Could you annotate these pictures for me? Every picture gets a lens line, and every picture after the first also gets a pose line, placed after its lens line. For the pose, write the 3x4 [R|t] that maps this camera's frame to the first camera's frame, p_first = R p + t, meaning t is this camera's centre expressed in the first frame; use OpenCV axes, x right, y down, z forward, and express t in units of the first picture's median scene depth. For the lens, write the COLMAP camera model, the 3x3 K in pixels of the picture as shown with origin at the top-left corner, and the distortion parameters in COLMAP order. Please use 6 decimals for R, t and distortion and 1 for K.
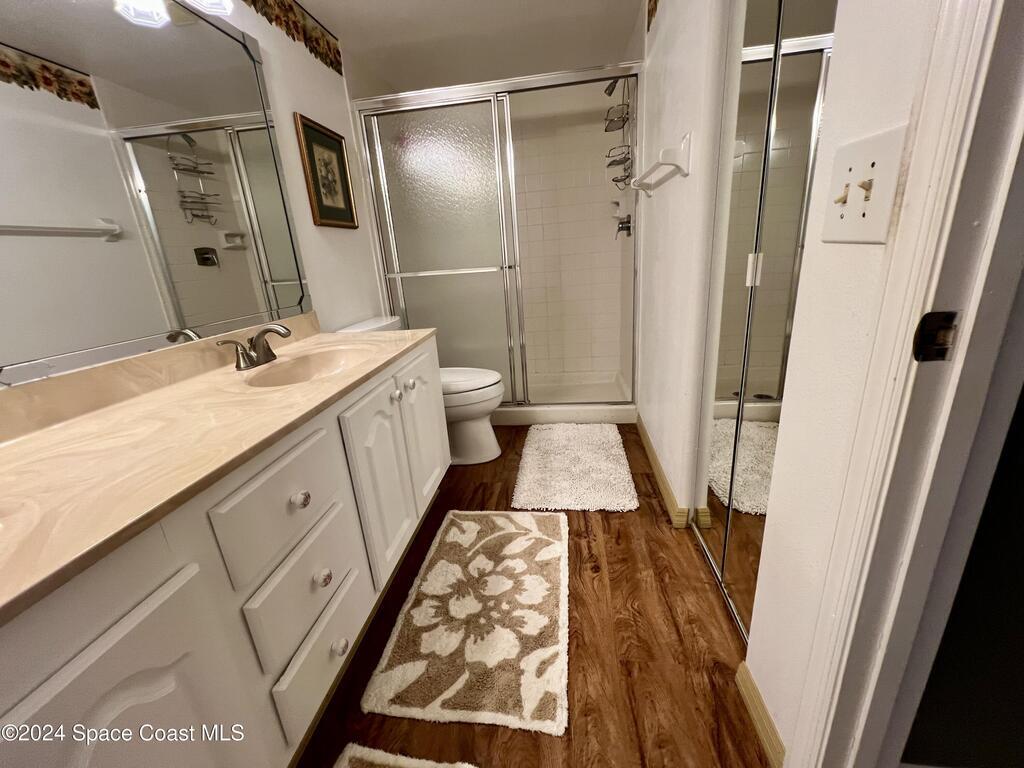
lens RADIAL K [[408.8, 0, 507.7], [0, 408.8, 379.7], [0, 0, 1]] dist [-0.000189, -0.000063]
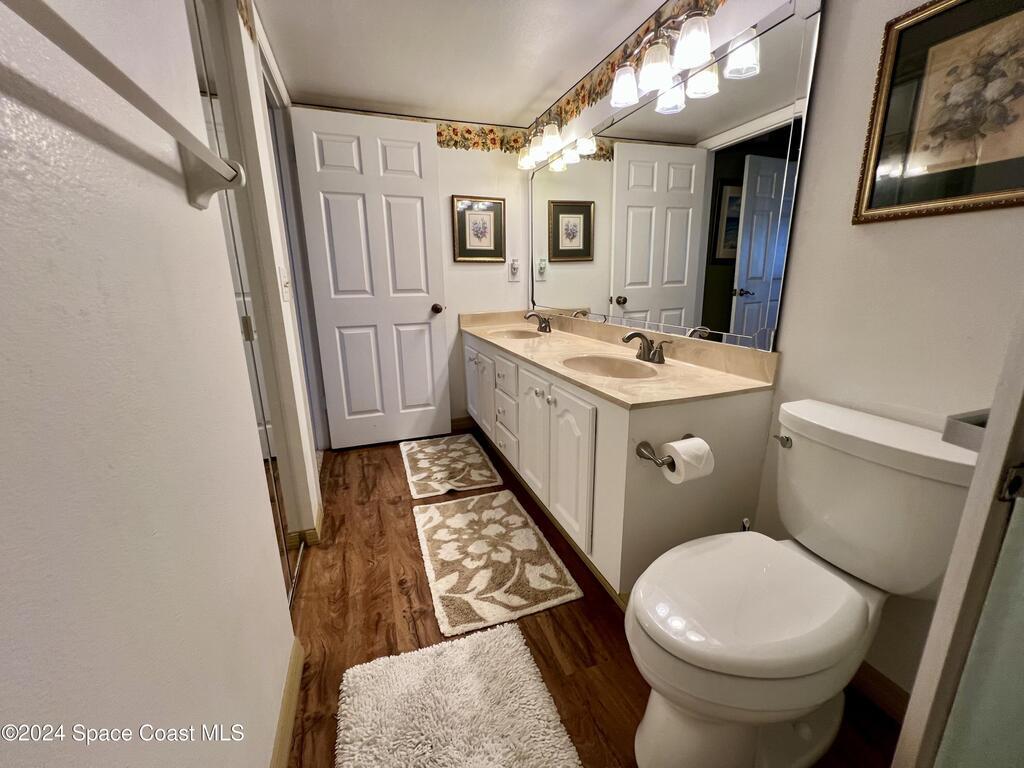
lens RADIAL K [[408.8, 0, 506.6], [0, 408.8, 378.9], [0, 0, 1]] dist [-0.000189, -0.000063]
pose [[-0.887393, 0.191849, -0.419200, 0.316034], [-0.060182, 0.853309, 0.517920, -0.579410], [0.457070, 0.484827, -0.745674, 1.650654]]
